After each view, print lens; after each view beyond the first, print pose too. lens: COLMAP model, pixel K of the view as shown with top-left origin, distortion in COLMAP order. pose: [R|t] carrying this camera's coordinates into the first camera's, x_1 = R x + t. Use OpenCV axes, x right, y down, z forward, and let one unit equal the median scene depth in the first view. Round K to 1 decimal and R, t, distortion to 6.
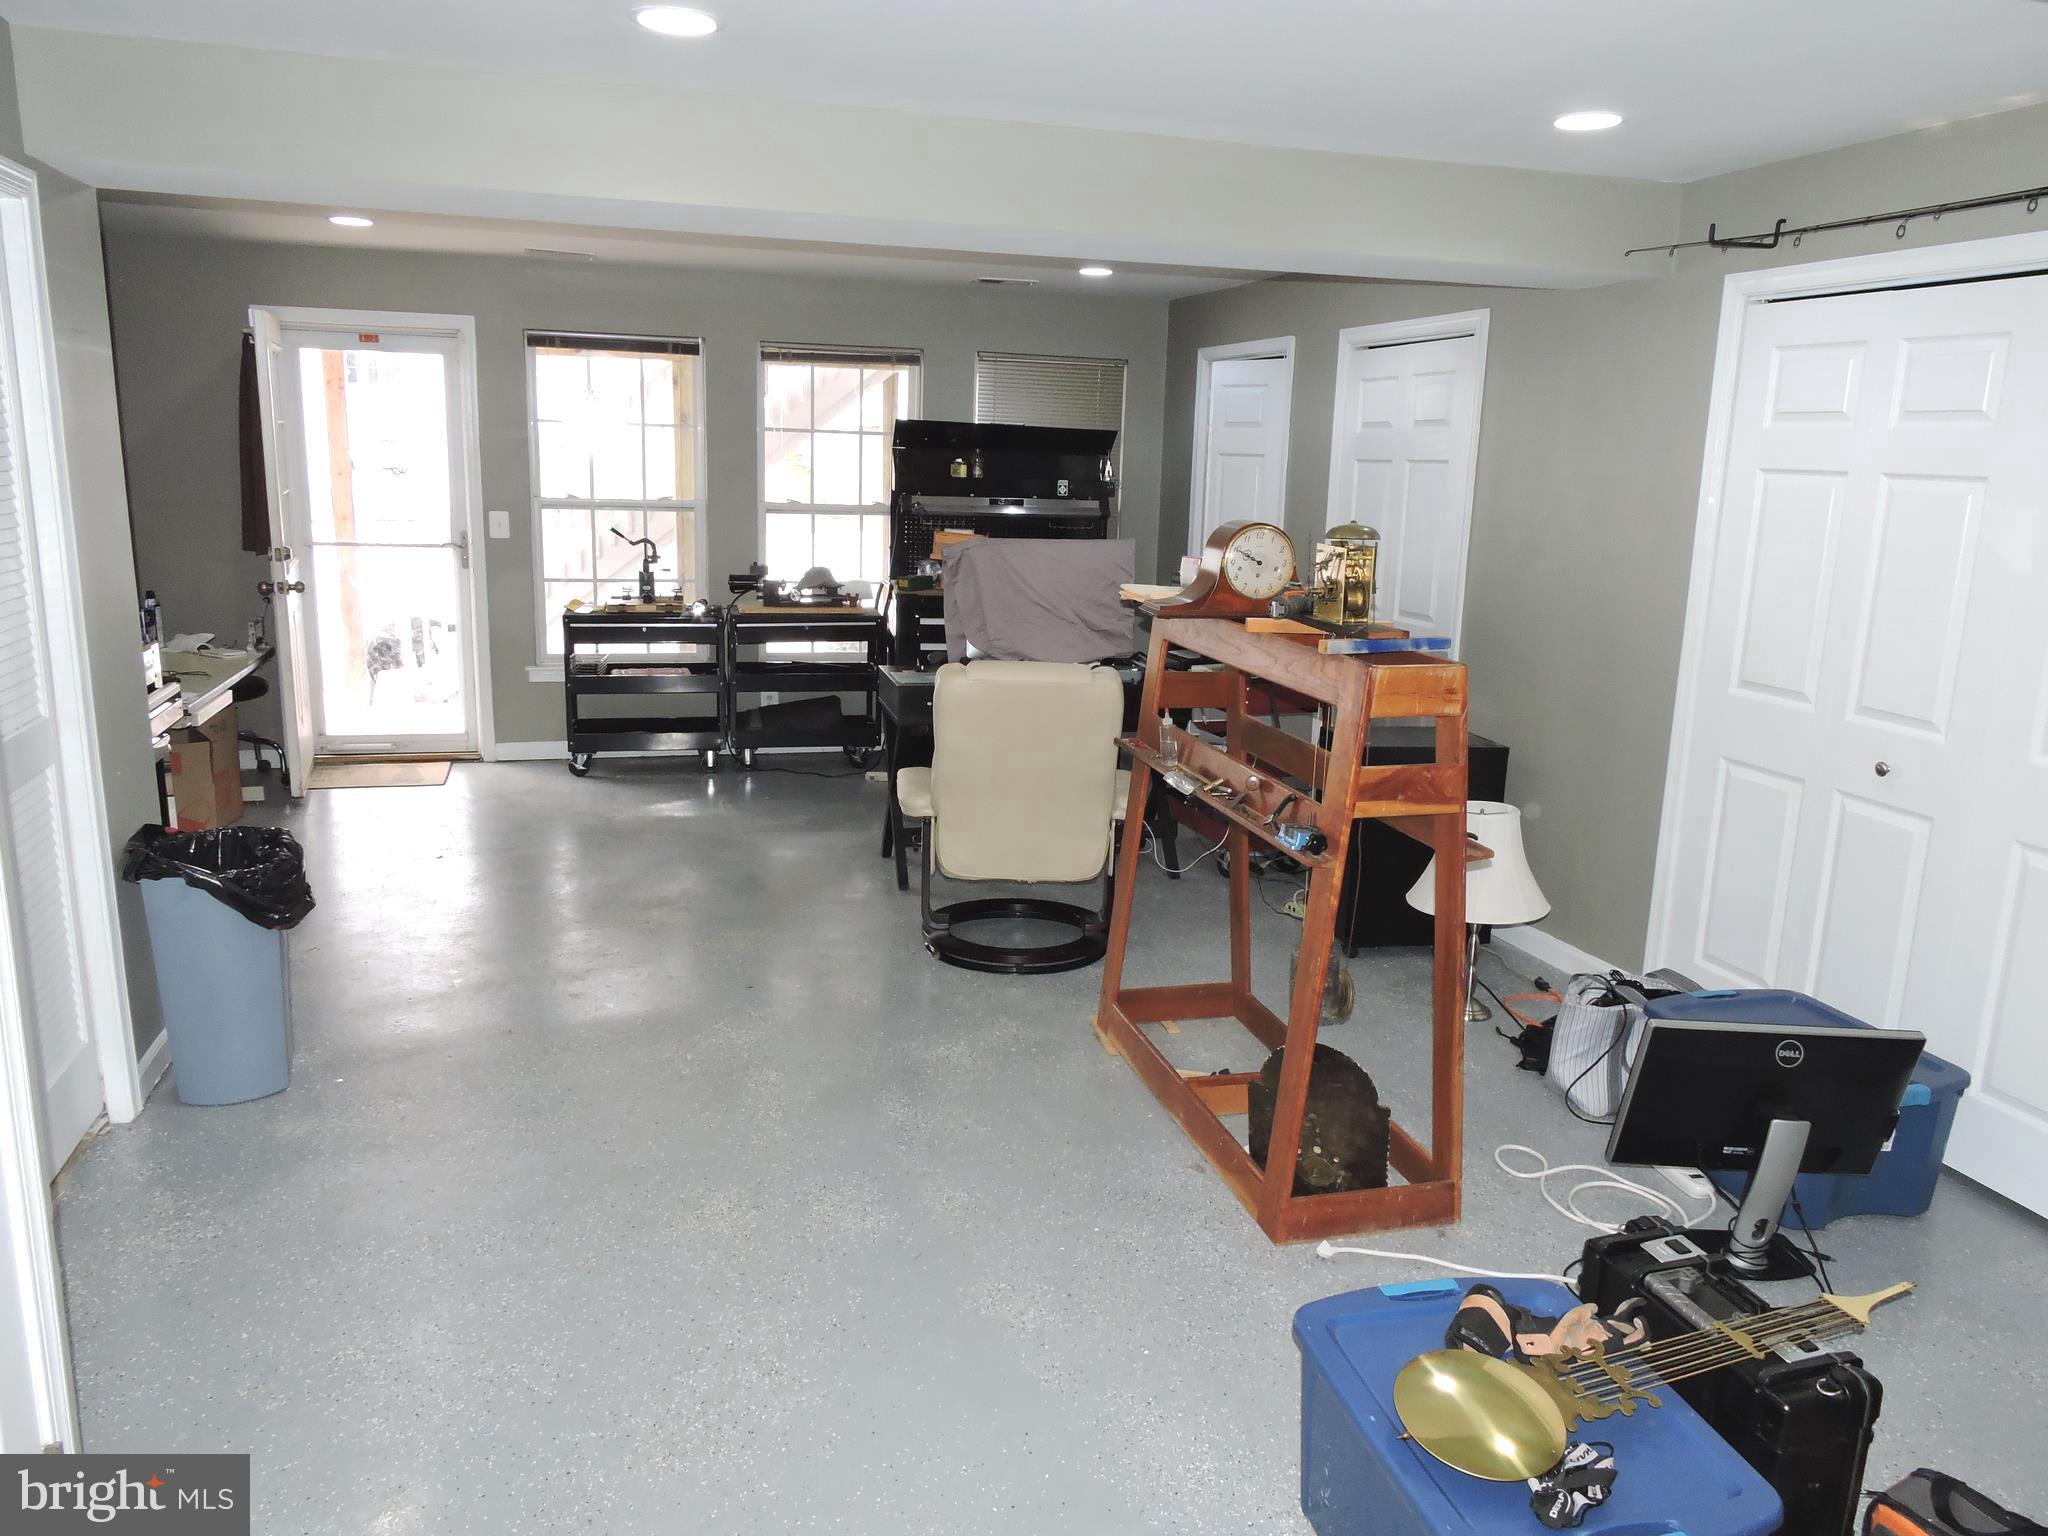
lens RADIAL K [[1459.6, 0, 1024.0], [0, 1459.6, 768.0], [0, 0, 1]] dist [0.001316, -0.006201]
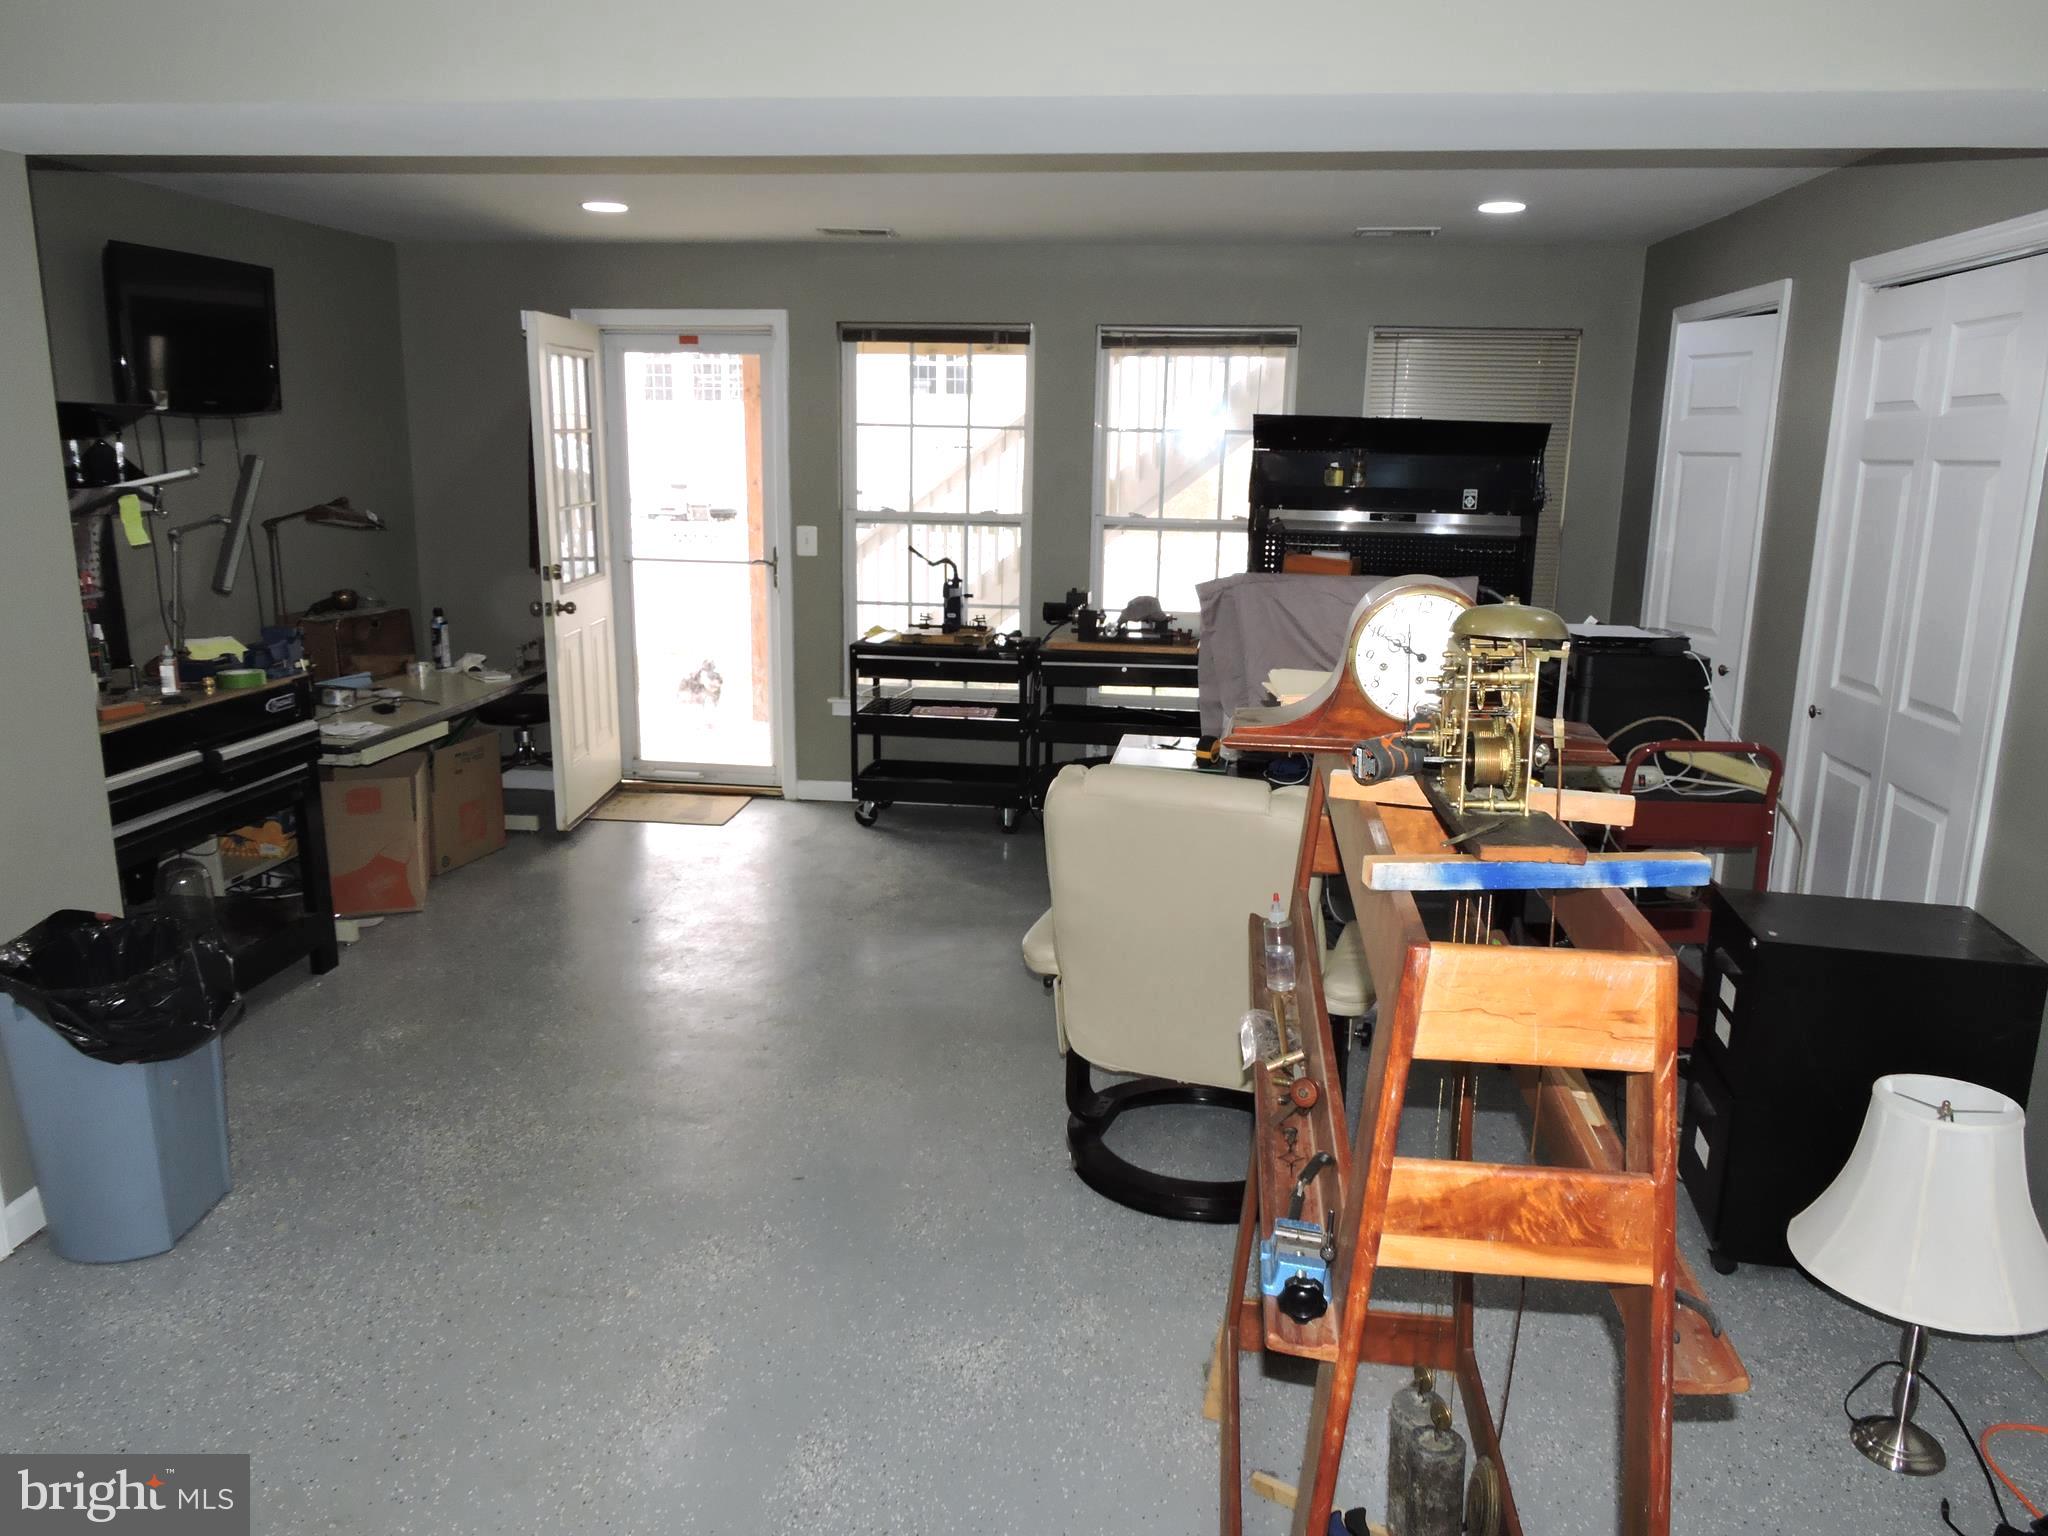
lens RADIAL K [[1459.6, 0, 1024.0], [0, 1459.6, 768.0], [0, 0, 1]] dist [0.001316, -0.006201]
pose [[0.924456, 0.068716, -0.375046, 0.112447], [-0.069023, 0.997535, 0.012633, -0.046629], [0.374990, 0.014209, 0.926920, 0.212873]]
